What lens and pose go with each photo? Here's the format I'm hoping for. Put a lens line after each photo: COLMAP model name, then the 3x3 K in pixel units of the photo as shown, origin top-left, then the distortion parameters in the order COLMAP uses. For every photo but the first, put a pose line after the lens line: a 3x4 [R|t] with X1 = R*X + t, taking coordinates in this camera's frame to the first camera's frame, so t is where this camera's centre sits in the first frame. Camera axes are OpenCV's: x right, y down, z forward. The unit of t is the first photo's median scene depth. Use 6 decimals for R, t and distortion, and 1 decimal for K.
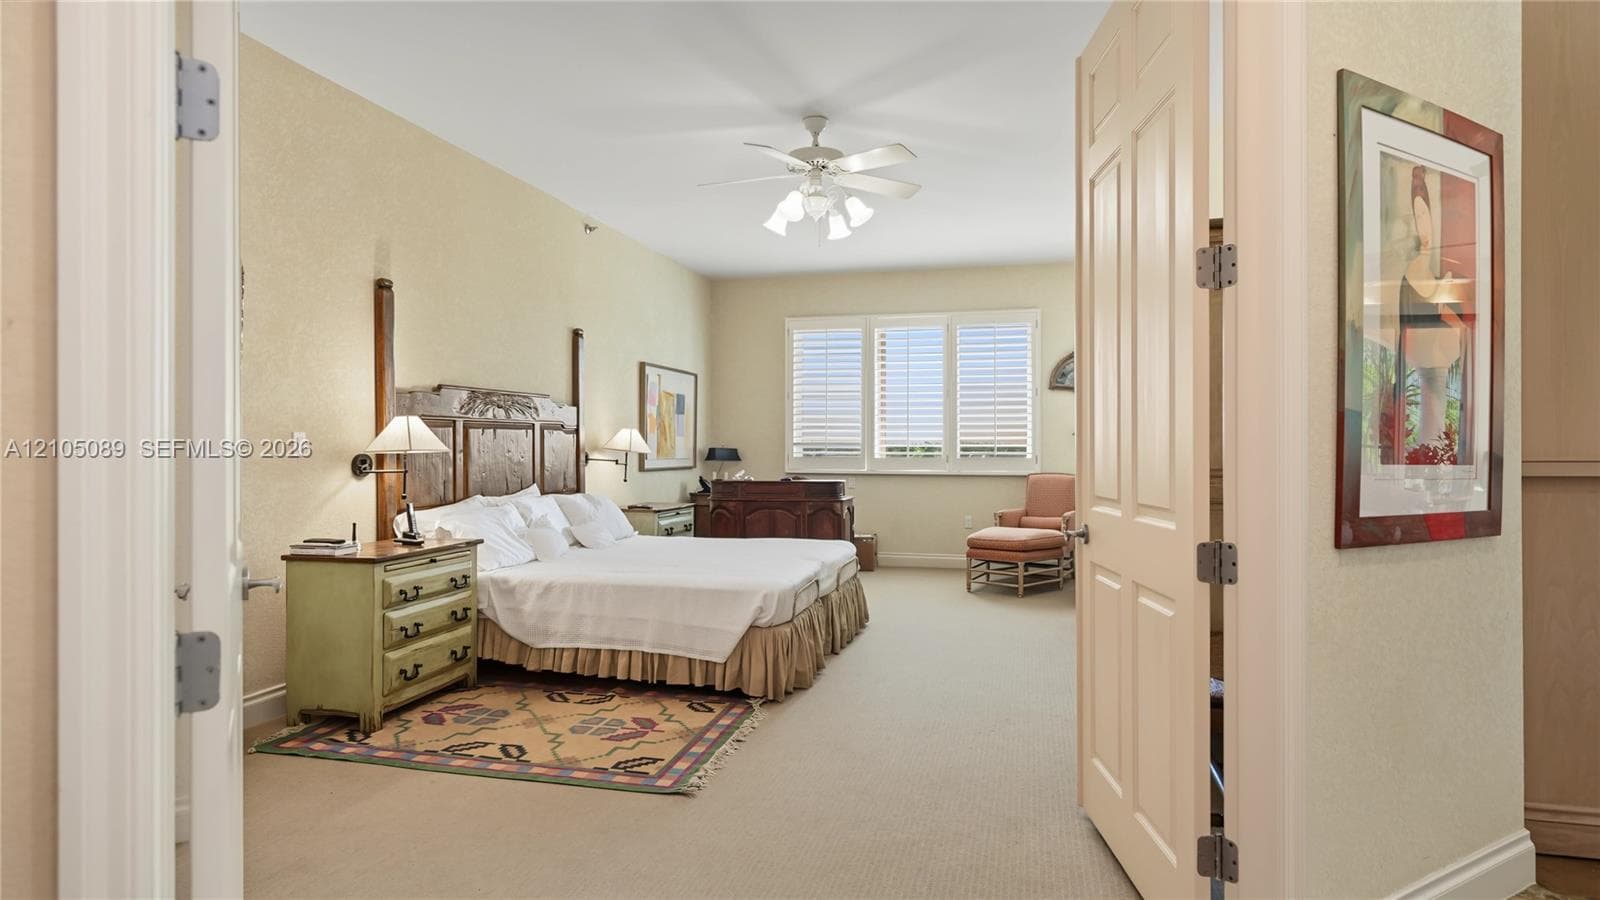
lens RADIAL K [[738.1, 0, 800.0], [0, 738.1, 450.0], [0, 0, 1]] dist [-0.002159, -0.000211]
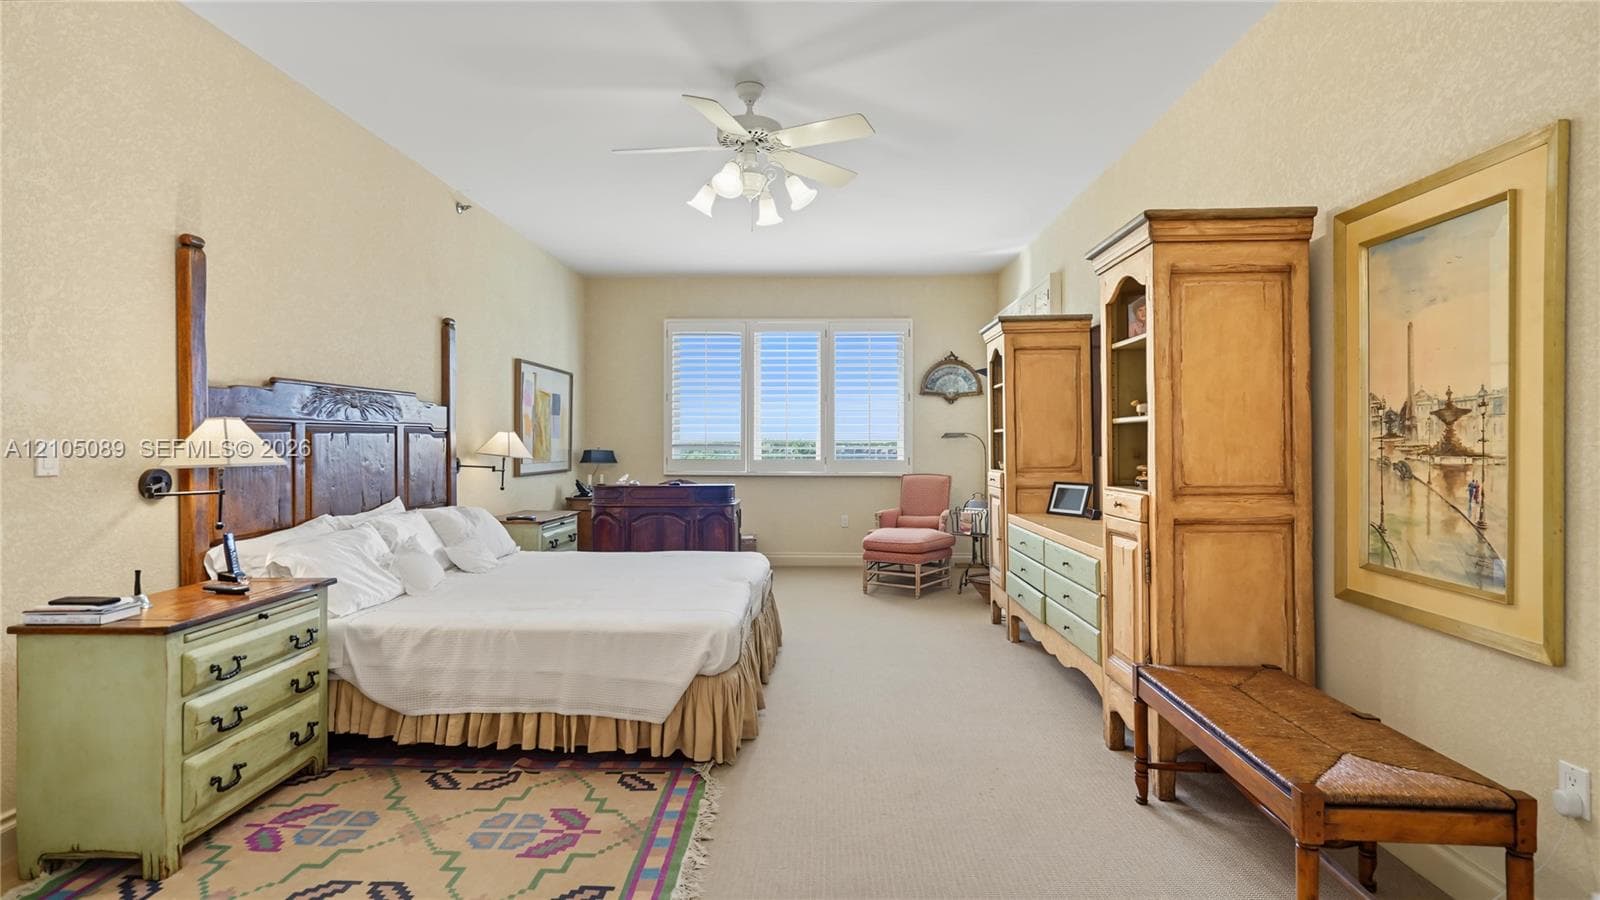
lens RADIAL K [[696.2, 0, 798.1], [0, 696.2, 447.5], [0, 0, 1]] dist [-0.011546, 0.003468]
pose [[0.981095, -0.000122, 0.193527, -0.093630], [0.000601, 0.999997, -0.002416, -0.013671], [-0.193526, 0.002487, 0.981092, 0.191186]]
